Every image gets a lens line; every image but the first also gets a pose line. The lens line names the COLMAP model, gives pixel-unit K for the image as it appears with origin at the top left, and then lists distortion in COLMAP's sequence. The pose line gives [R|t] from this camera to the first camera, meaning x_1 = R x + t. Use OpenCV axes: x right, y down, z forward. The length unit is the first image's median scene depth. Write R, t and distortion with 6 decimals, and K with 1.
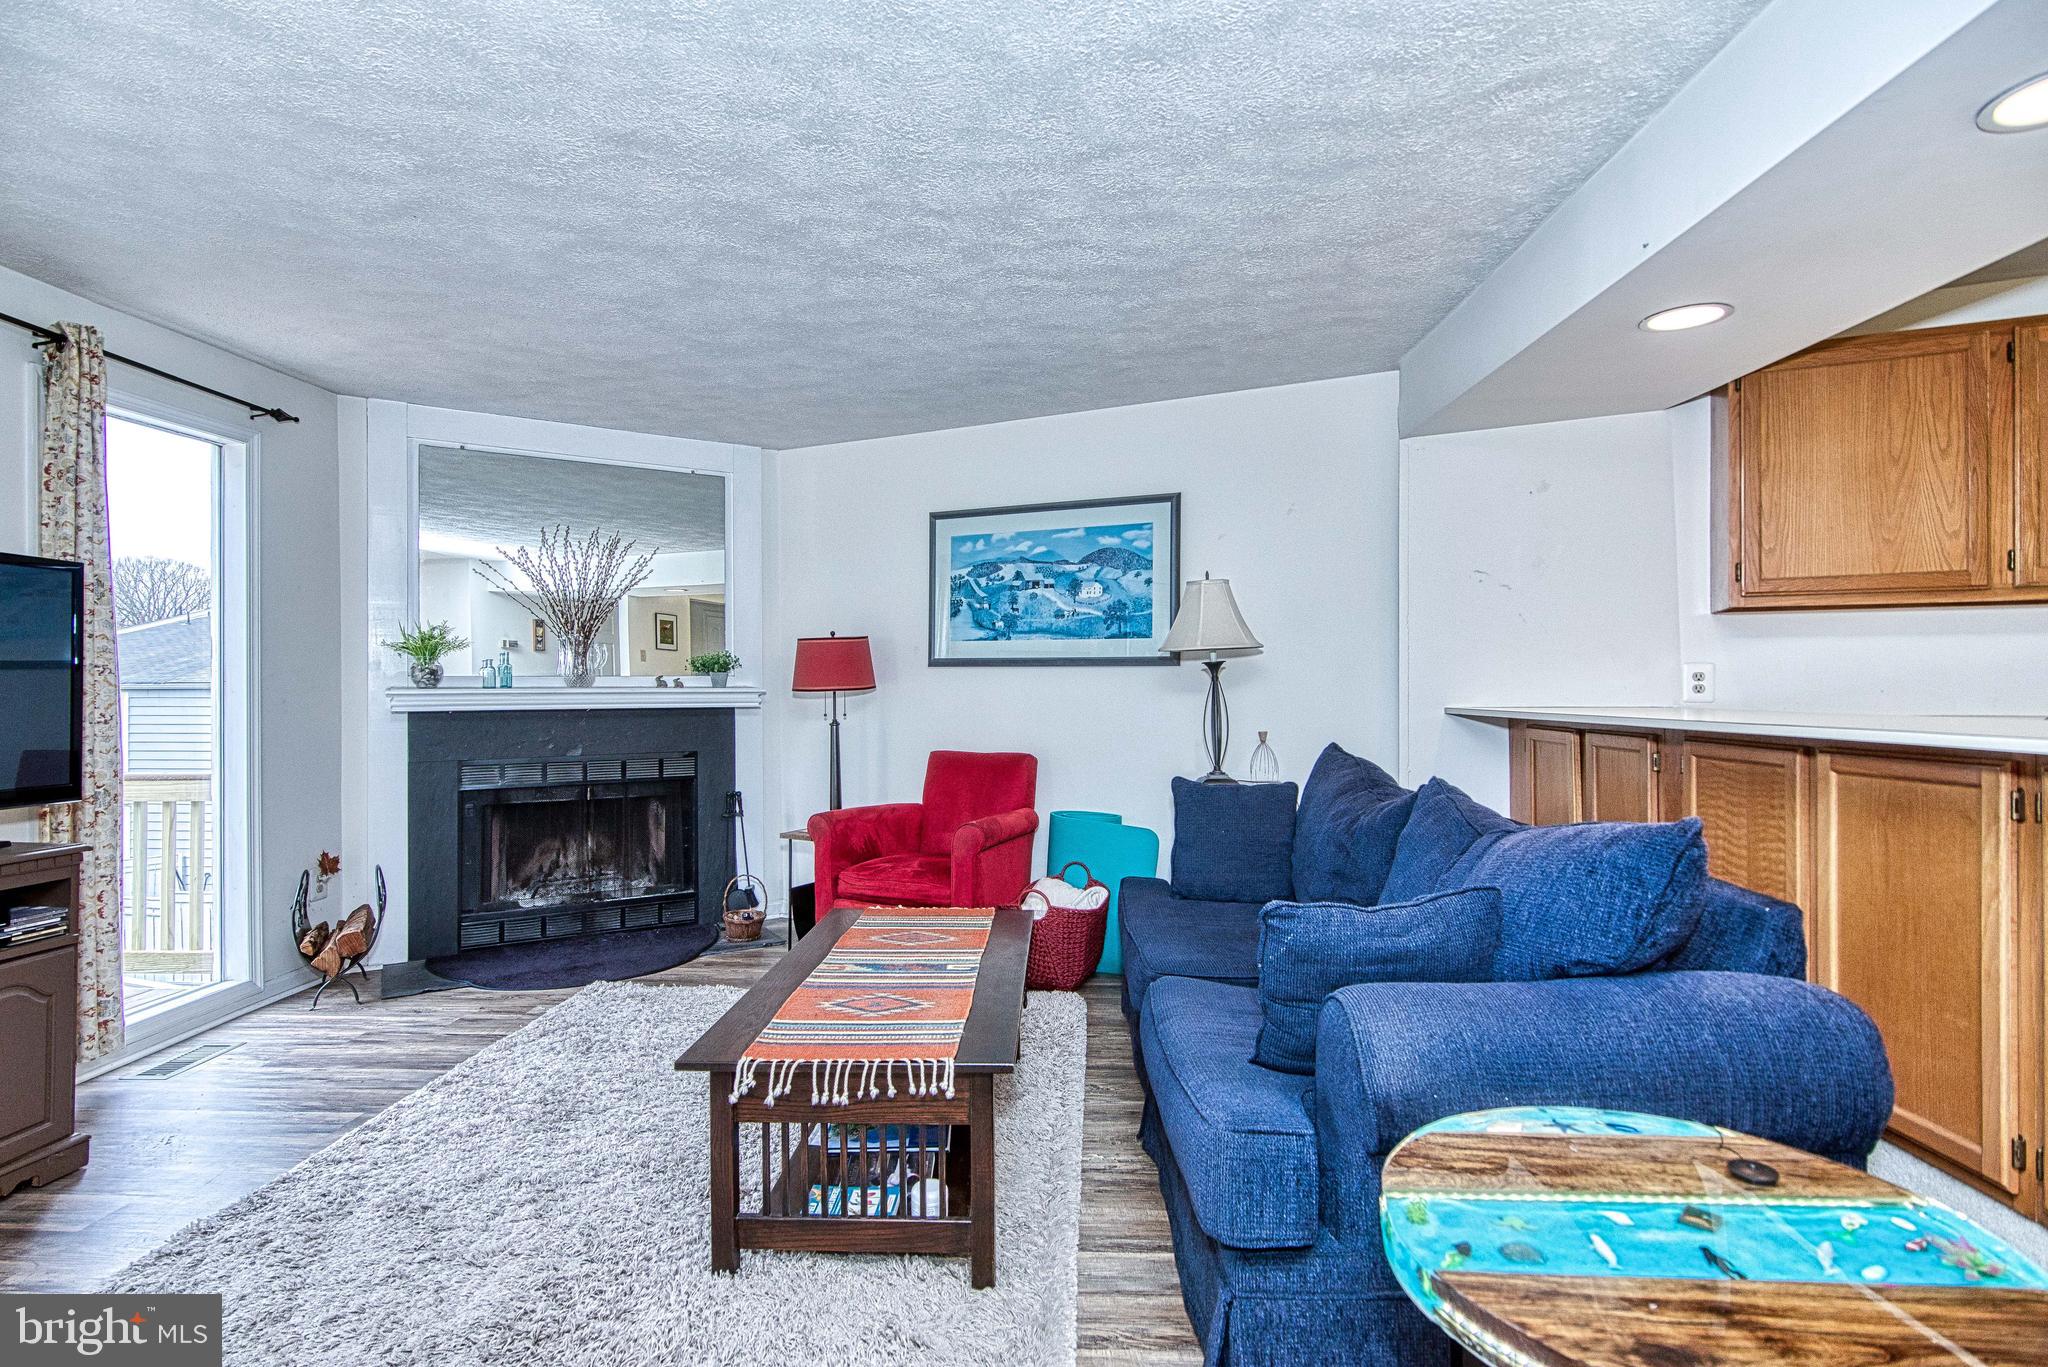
lens RADIAL K [[994.9, 0, 1017.5], [0, 994.9, 681.3], [0, 0, 1]] dist [-0.005950, -0.000700]
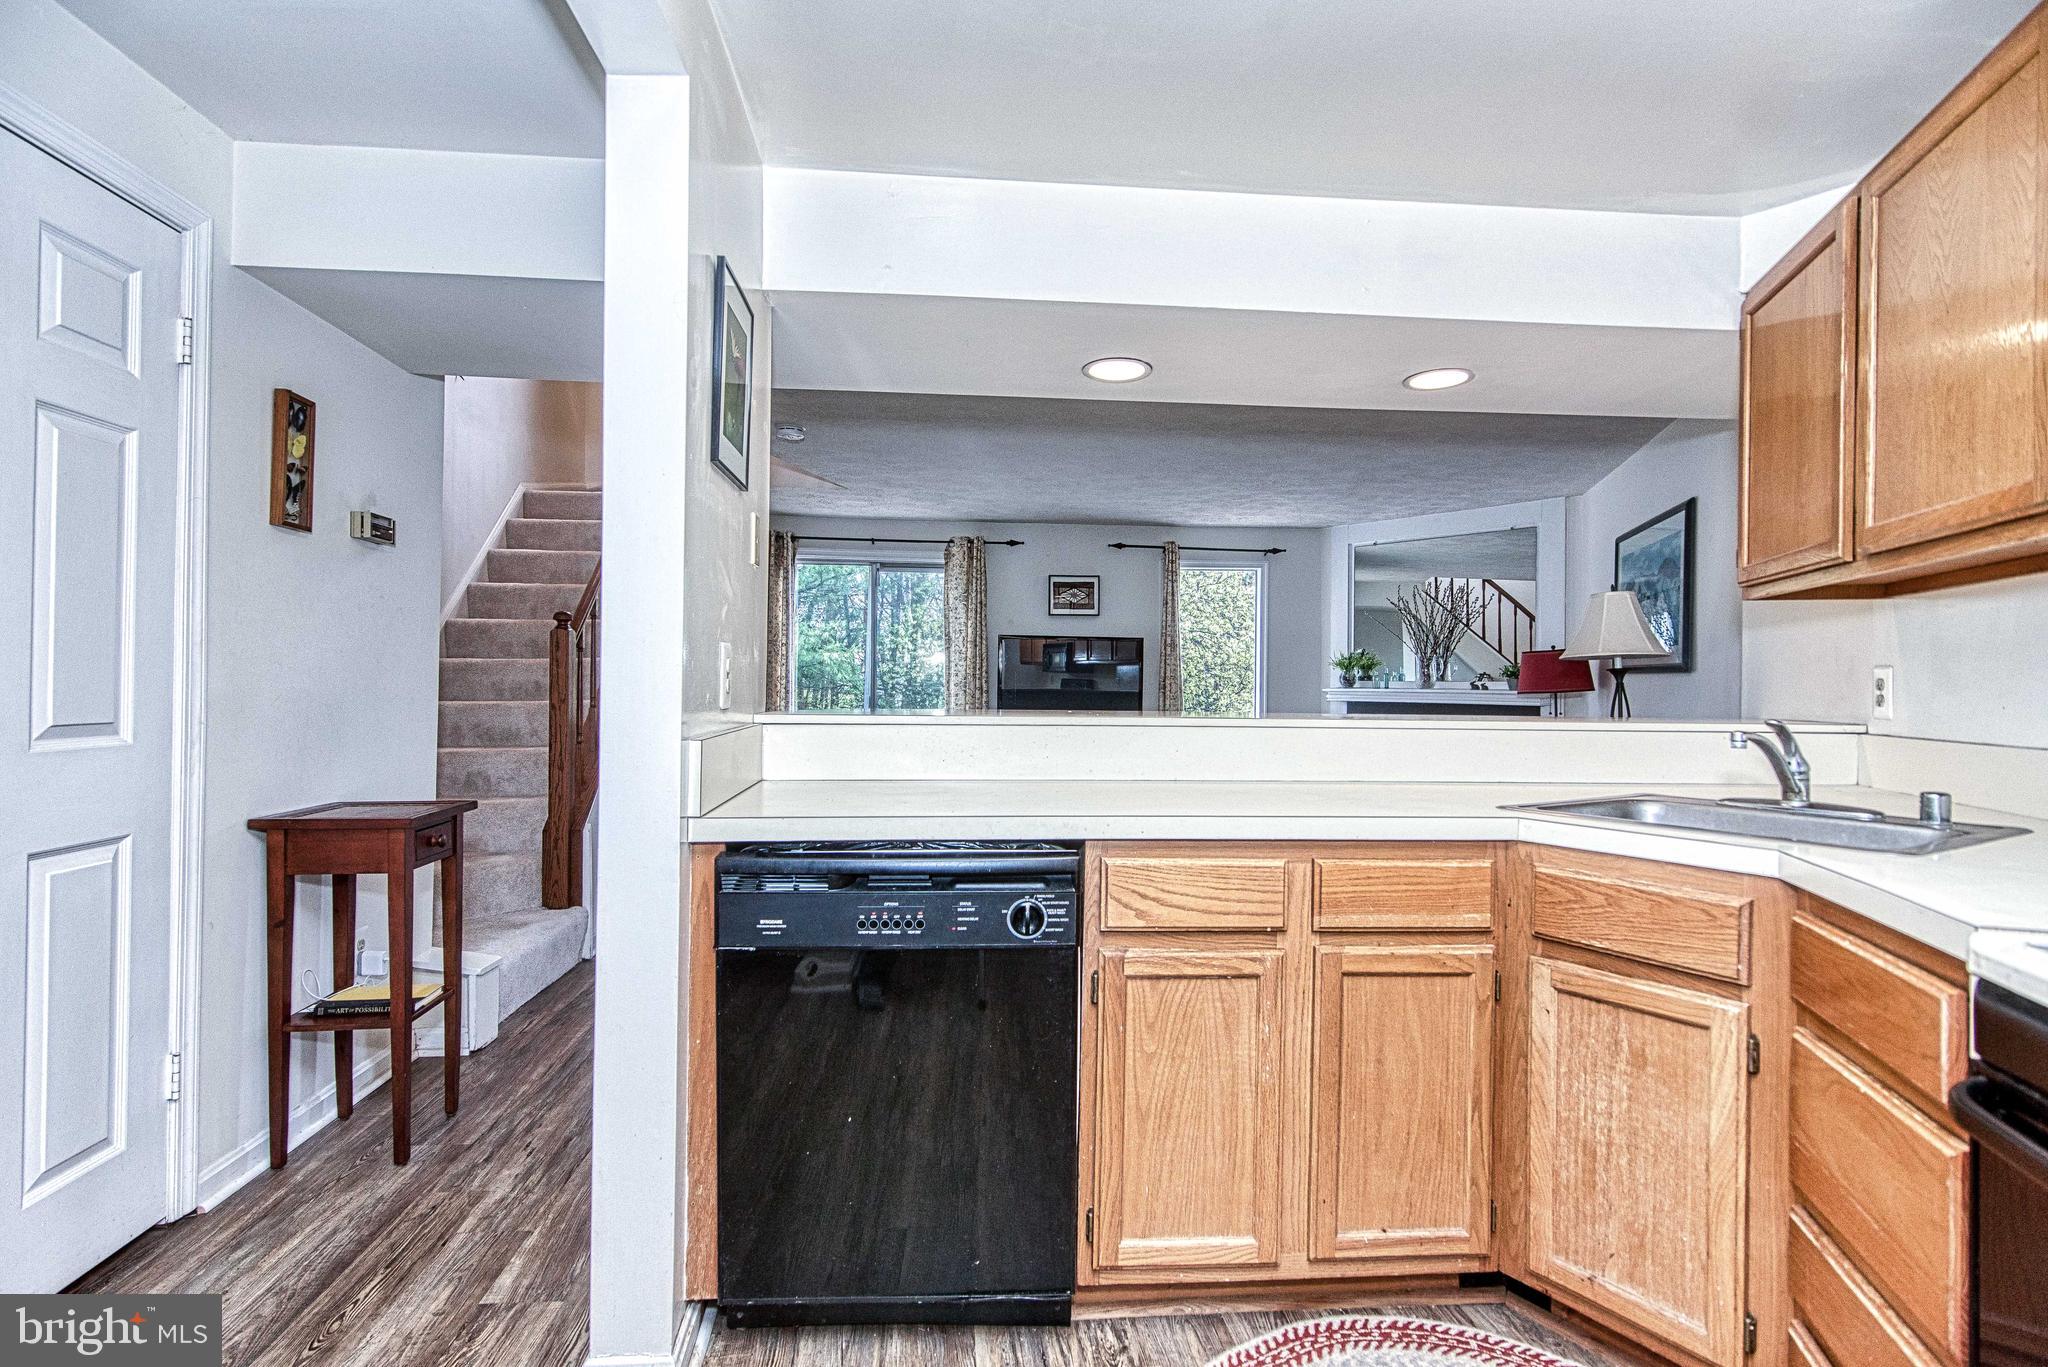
lens RADIAL K [[1001.6, 0, 1021.3], [0, 1001.6, 681.7], [0, 0, 1]] dist [-0.001199, -0.000850]
pose [[0.123874, 0.002534, -0.992295, 1.276322], [-0.007529, 0.999970, 0.001614, -0.002917], [0.992269, 0.007271, 0.123889, 0.254644]]
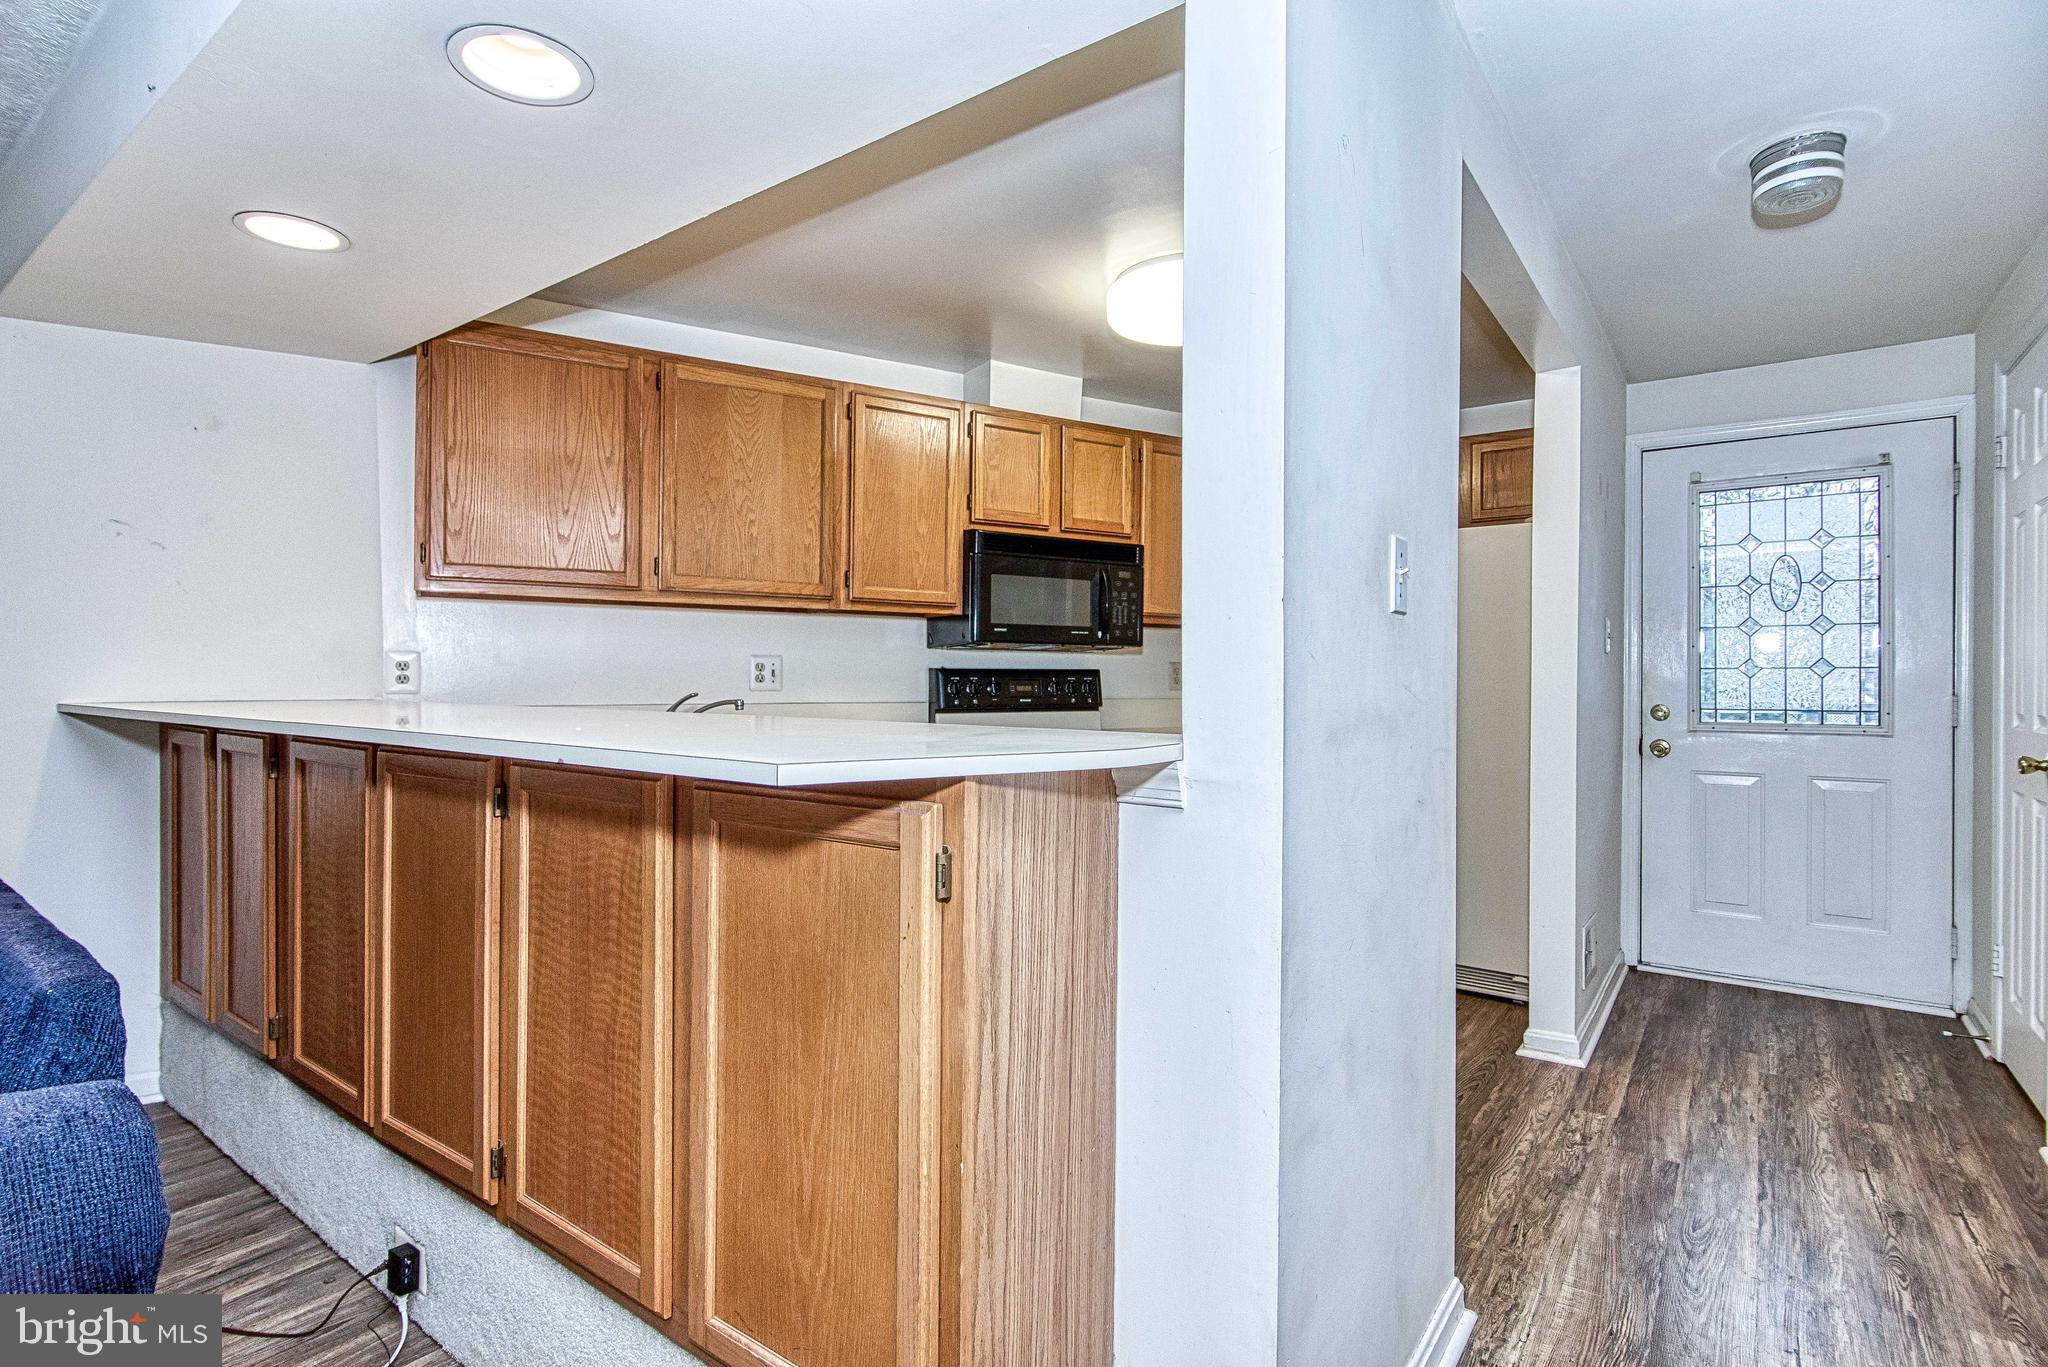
lens RADIAL K [[986.5, 0, 1026.4], [0, 986.5, 679.3], [0, 0, 1]] dist [-0.004185, -0.001172]
pose [[0.563372, 0.004176, 0.826193, 0.247333], [-0.013159, 0.999906, 0.003920, -0.003254], [-0.826099, -0.013080, 0.563374, 0.014796]]
